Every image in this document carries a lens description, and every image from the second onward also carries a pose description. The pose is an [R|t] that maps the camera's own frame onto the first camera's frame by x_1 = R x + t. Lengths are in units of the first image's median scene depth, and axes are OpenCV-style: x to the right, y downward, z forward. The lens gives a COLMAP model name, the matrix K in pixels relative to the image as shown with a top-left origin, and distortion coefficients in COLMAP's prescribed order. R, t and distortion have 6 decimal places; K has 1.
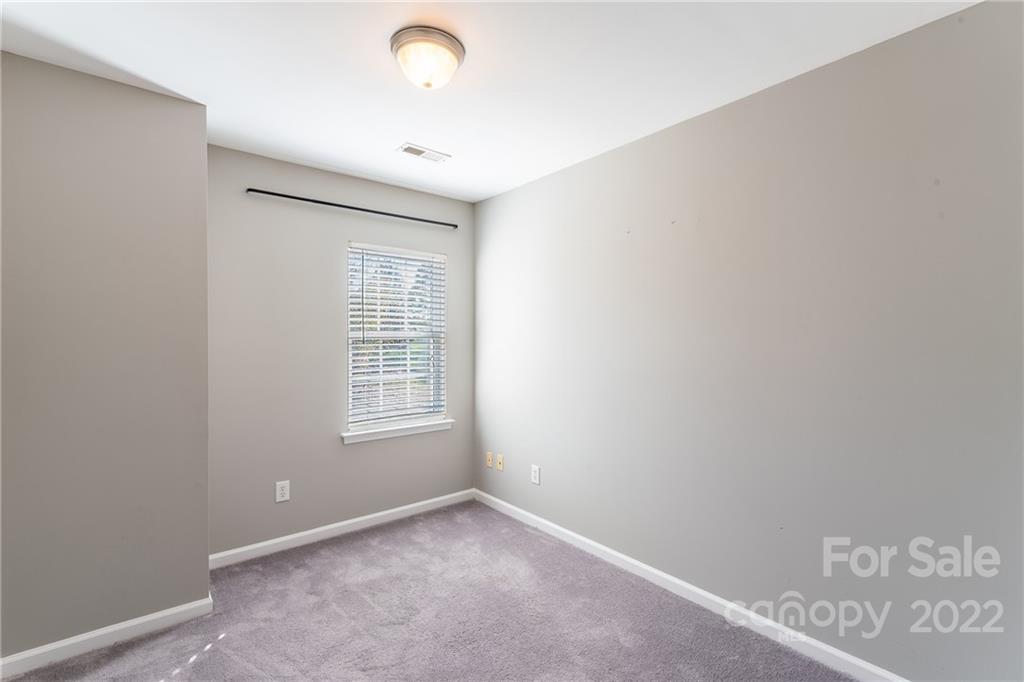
lens RADIAL K [[460.8, 0, 511.5], [0, 460.8, 340.3], [0, 0, 1]] dist [-0.004336, -0.000701]
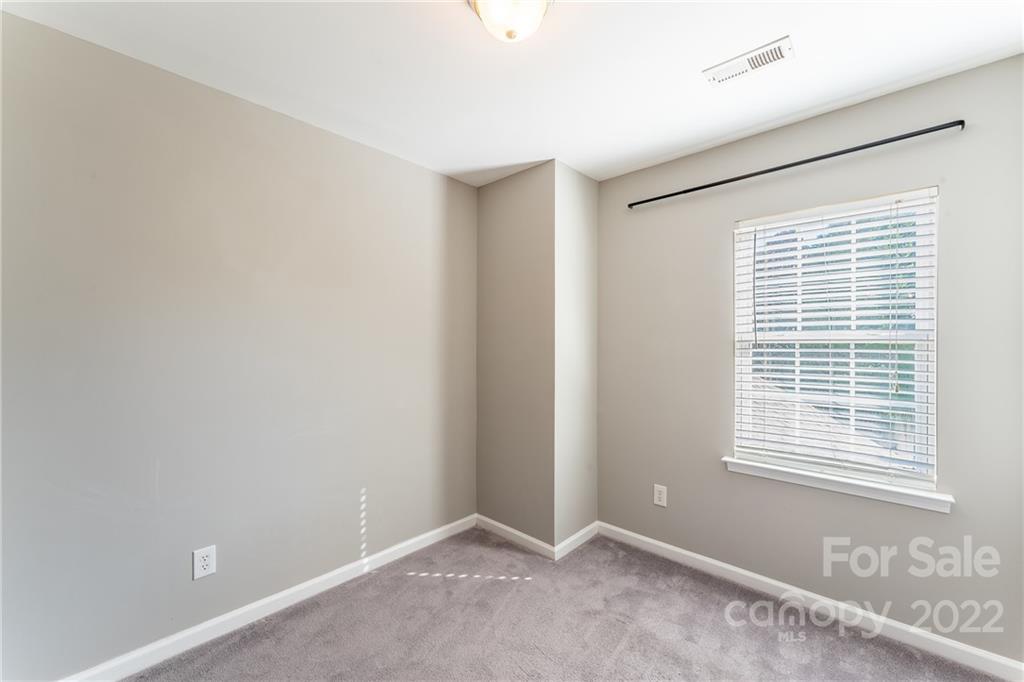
lens RADIAL K [[412.7, 0, 511.3], [0, 412.7, 341.3], [0, 0, 1]] dist [0.000880, 0.000134]
pose [[0.124767, -0.000238, -0.992186, 0.347323], [-0.001693, 0.999998, -0.000453, -0.003968], [0.992185, 0.001737, 0.124766, 0.569207]]
